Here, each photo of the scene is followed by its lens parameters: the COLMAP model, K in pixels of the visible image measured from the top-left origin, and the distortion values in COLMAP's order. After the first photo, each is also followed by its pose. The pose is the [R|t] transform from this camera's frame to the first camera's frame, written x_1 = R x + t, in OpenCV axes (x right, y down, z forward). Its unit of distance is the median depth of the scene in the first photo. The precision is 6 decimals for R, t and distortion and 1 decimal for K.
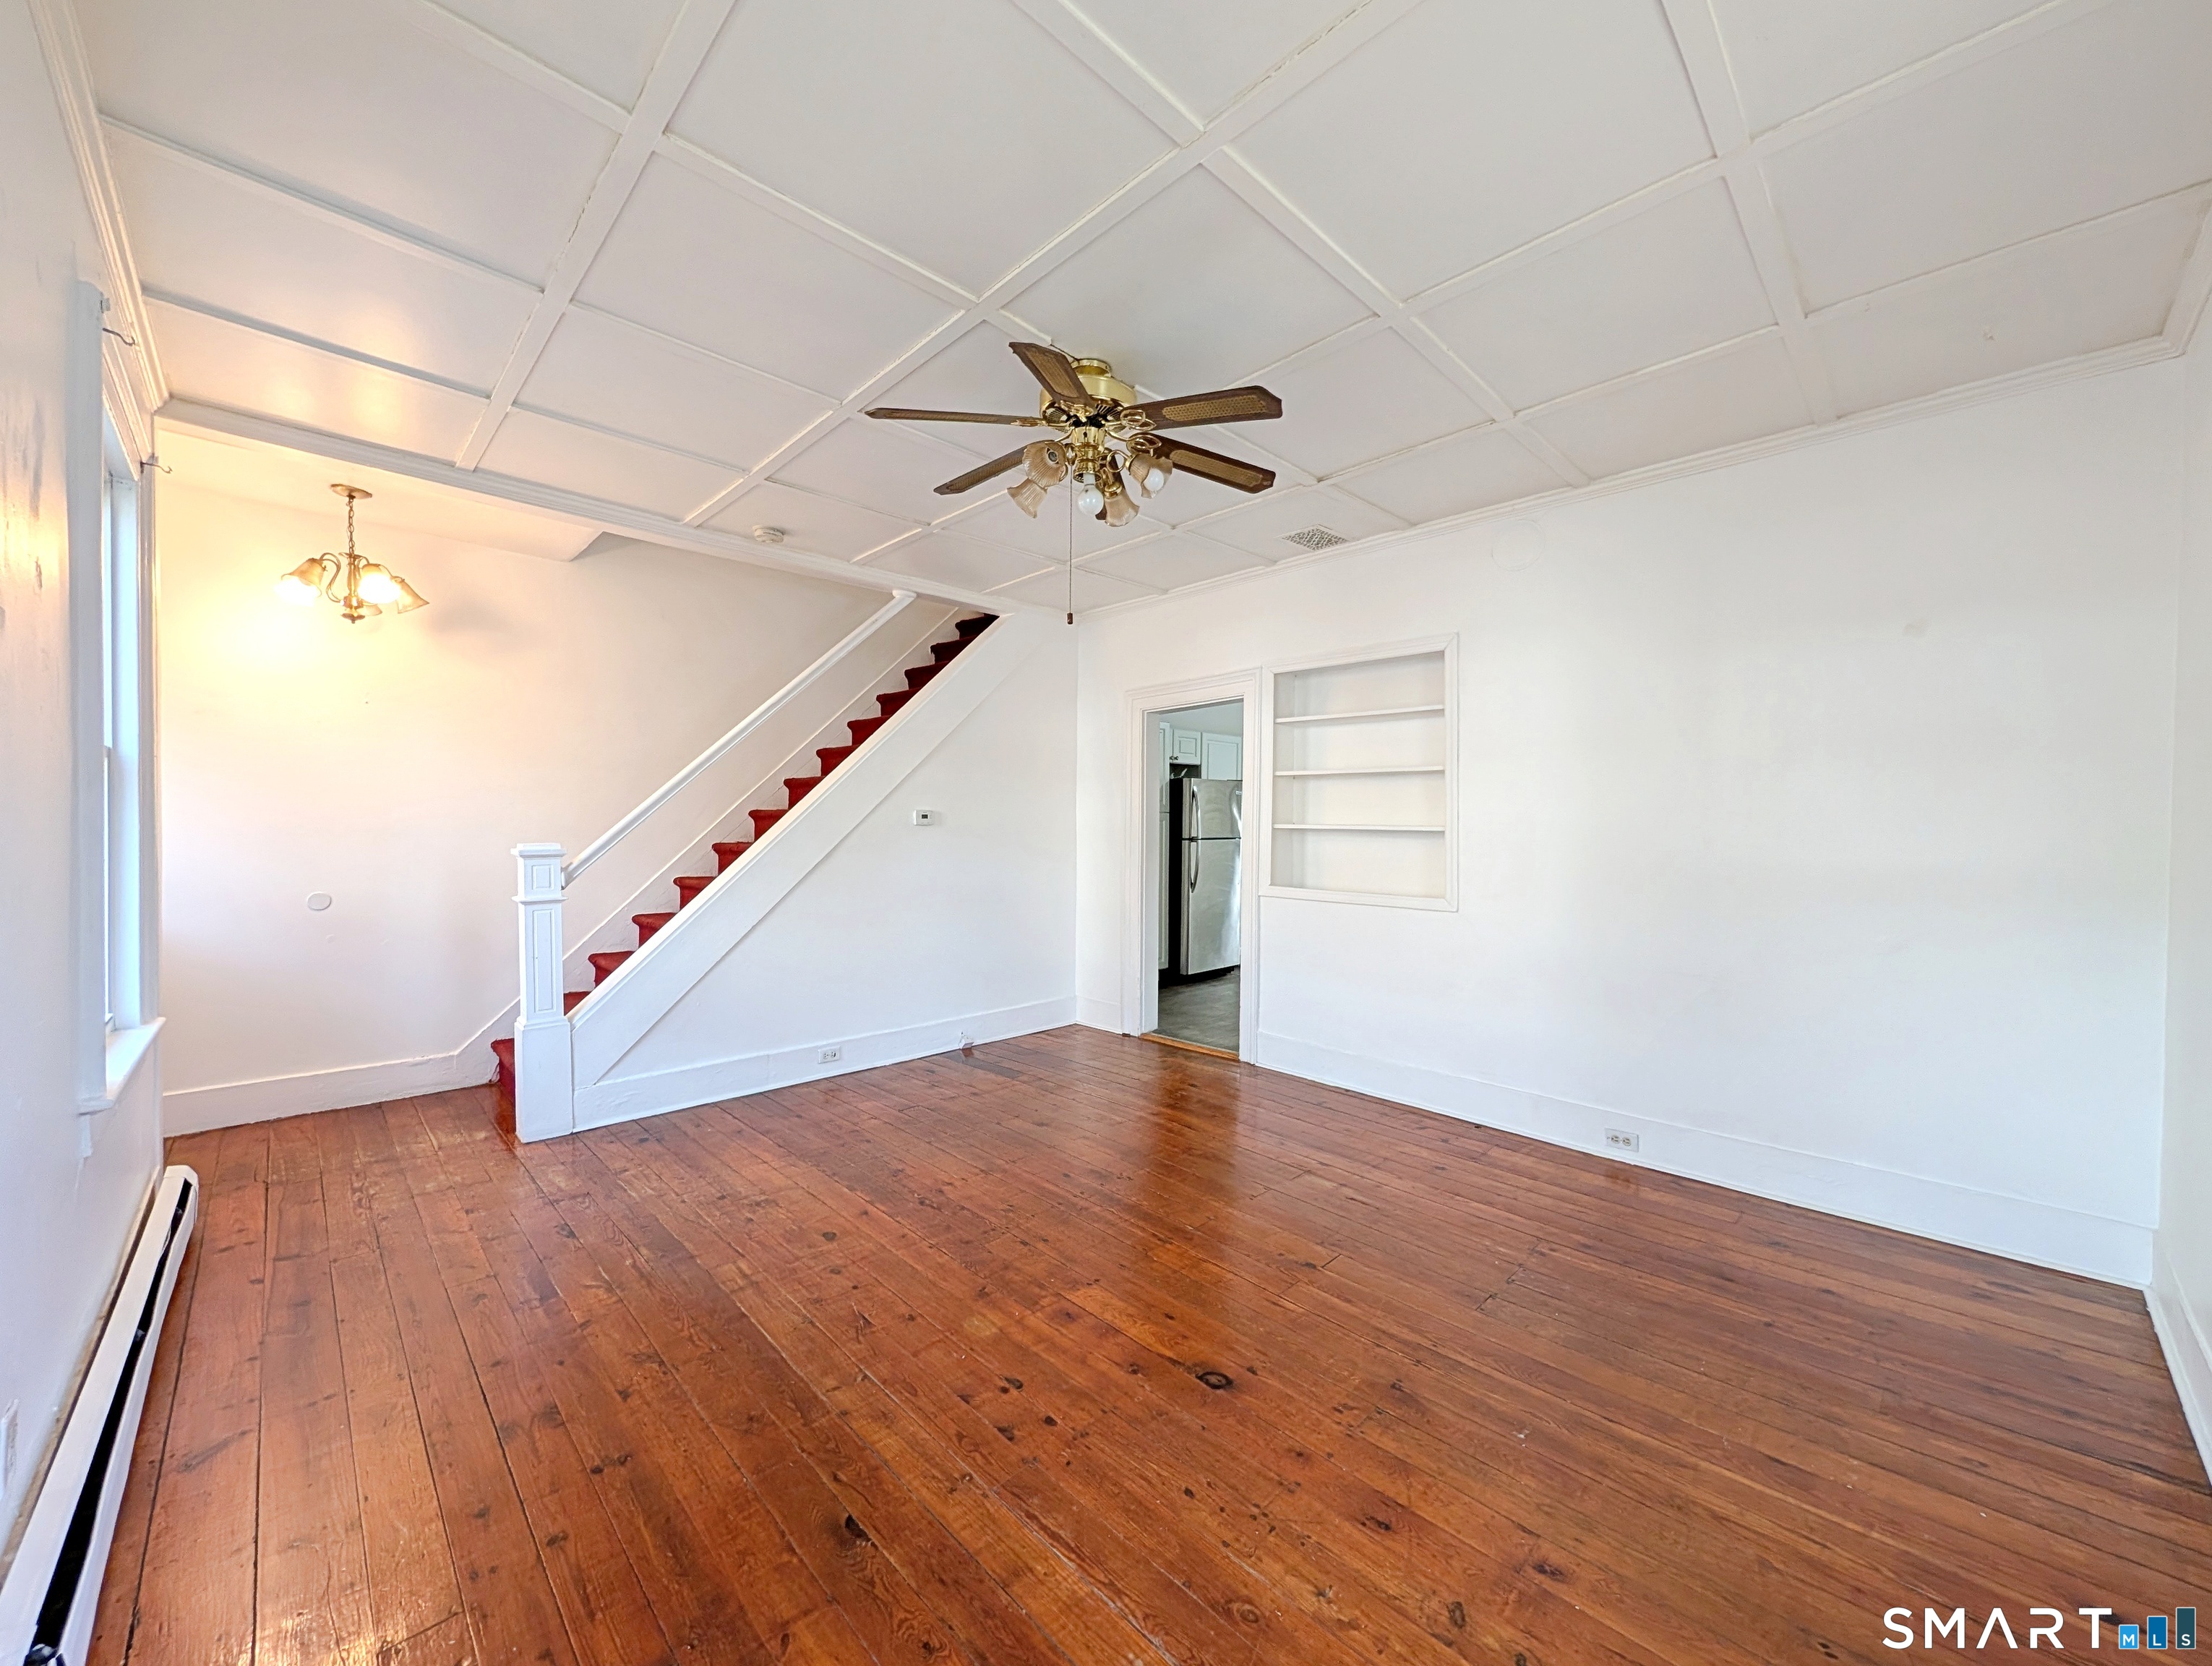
lens RADIAL K [[850.4, 0, 1105.0], [0, 850.4, 837.9], [0, 0, 1]] dist [0.001222, 0.000085]
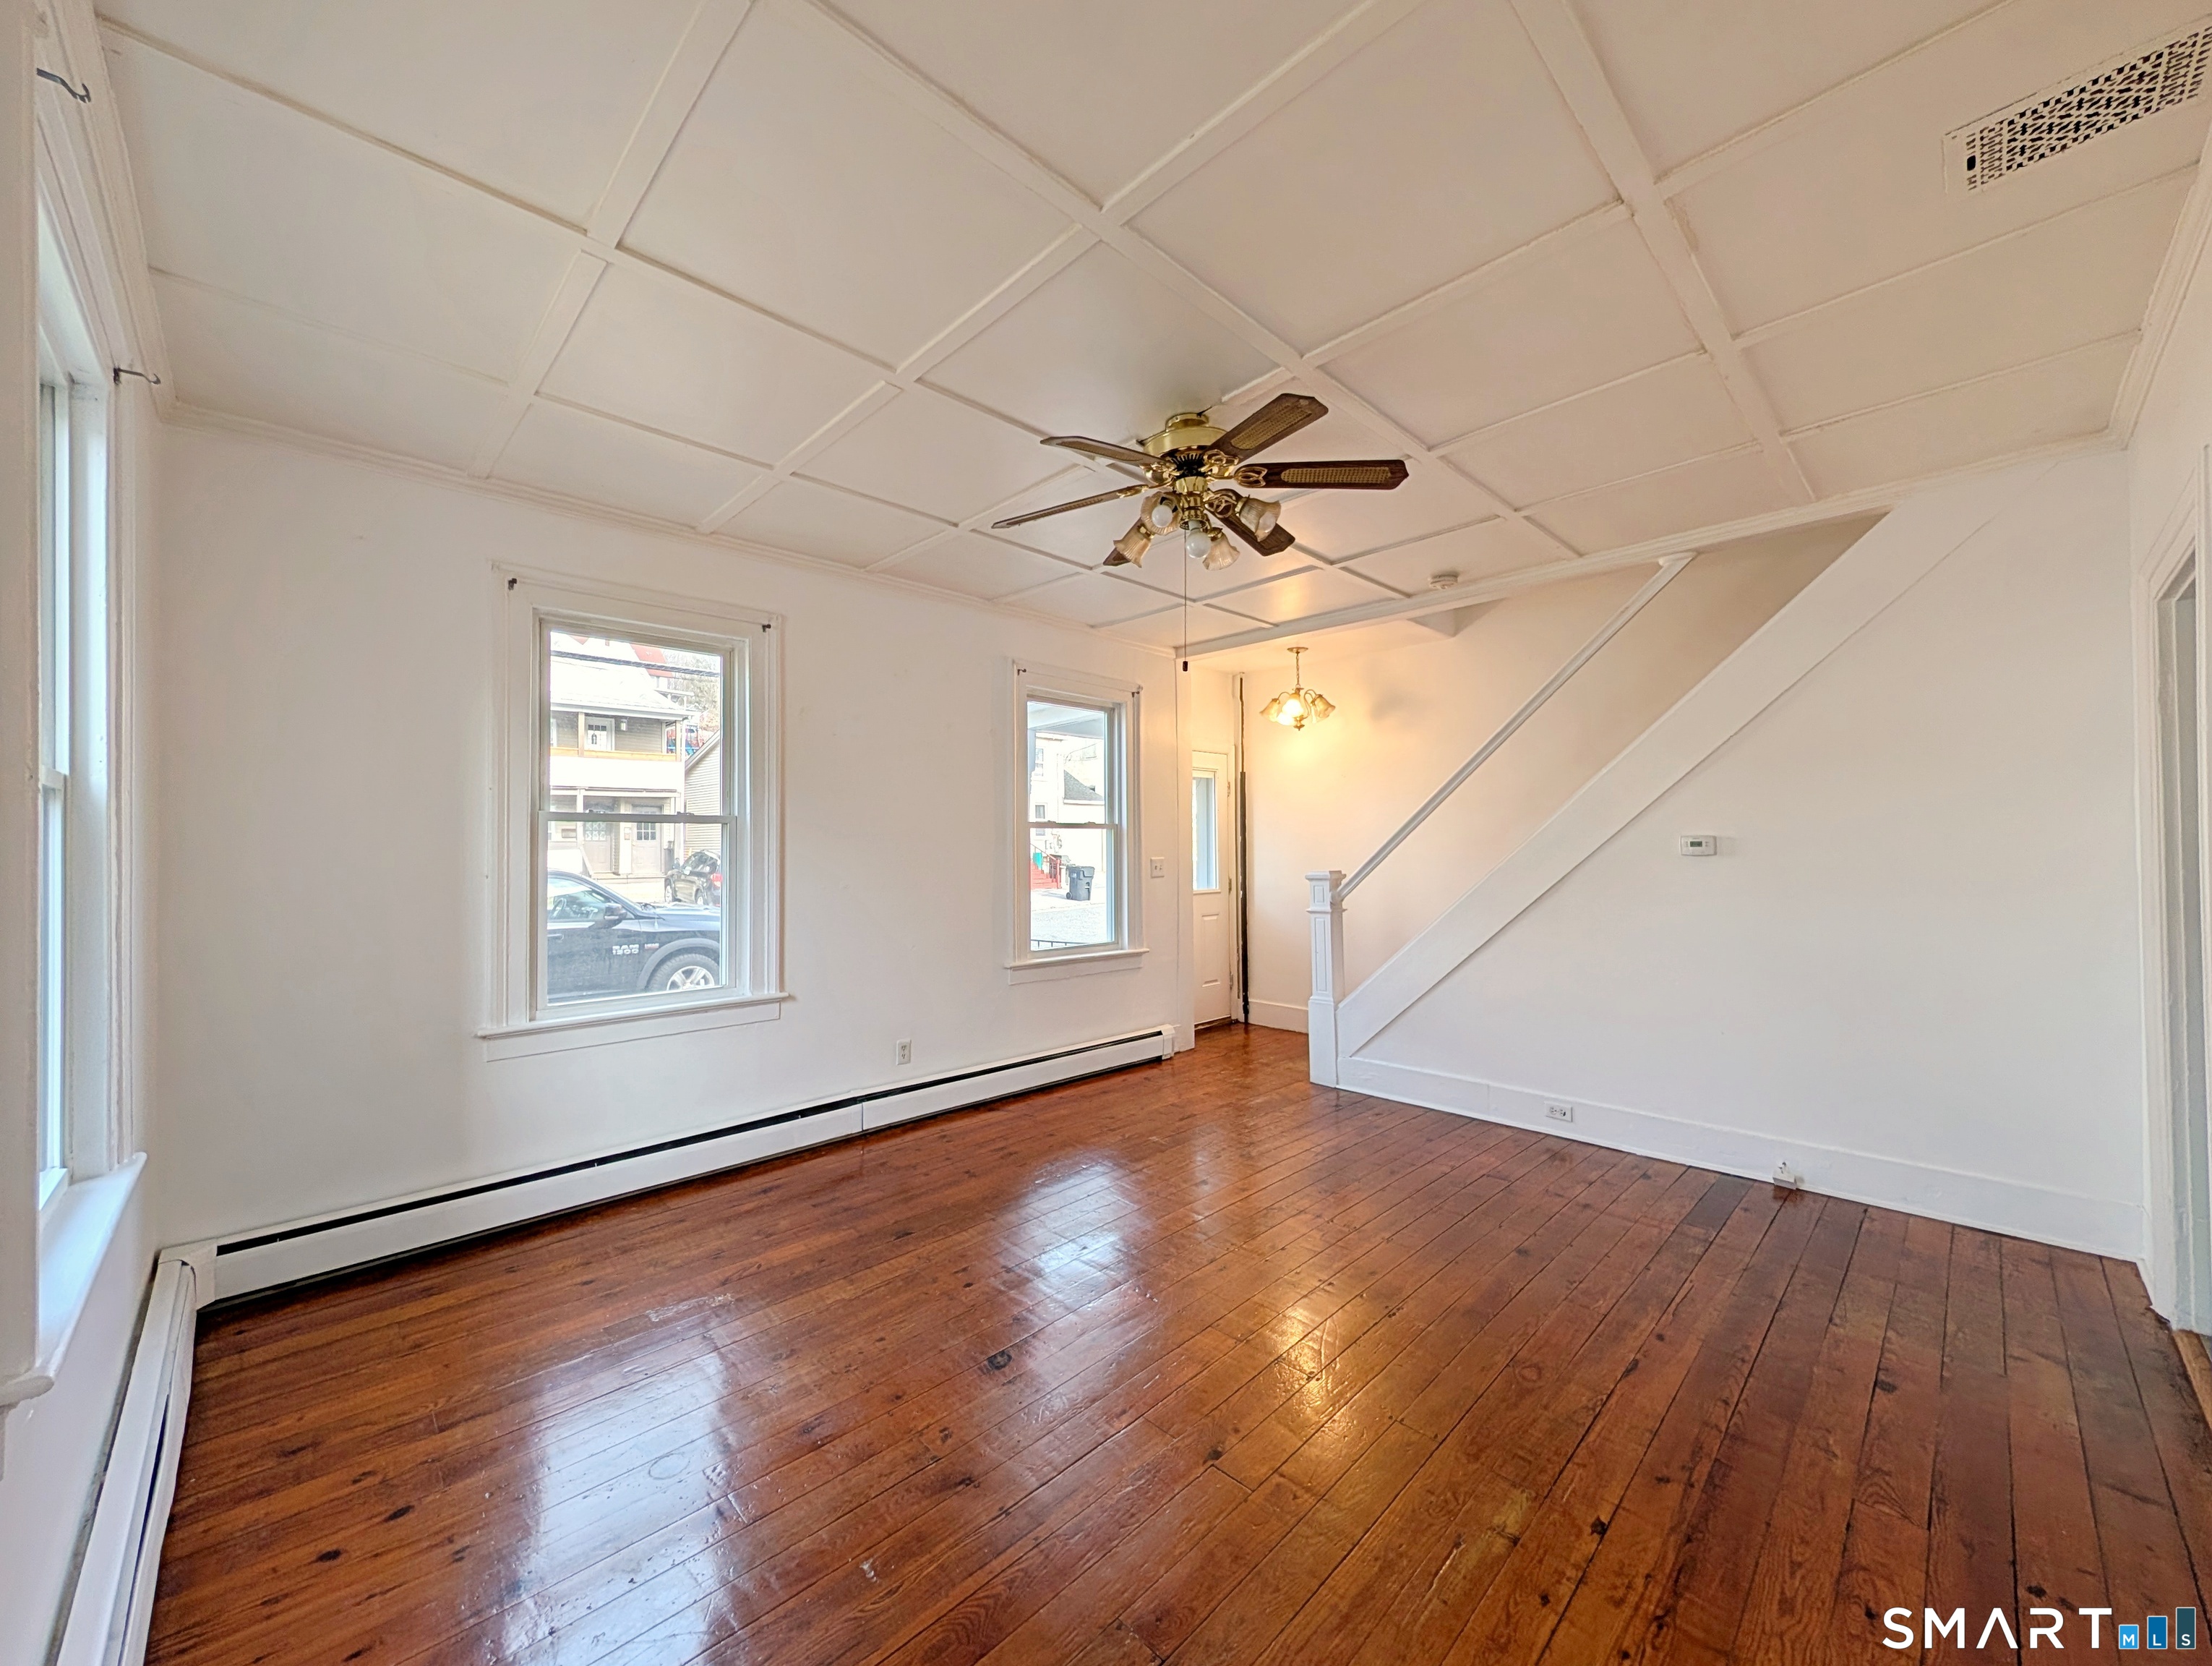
lens RADIAL K [[850.4, 0, 1108.6], [0, 850.4, 833.2], [0, 0, 1]] dist [0.001222, 0.000085]
pose [[-0.004288, -0.023334, -0.999719, 0.610924], [-0.006055, 0.999710, -0.023308, -0.015818], [0.999972, 0.005953, -0.004428, 0.551717]]
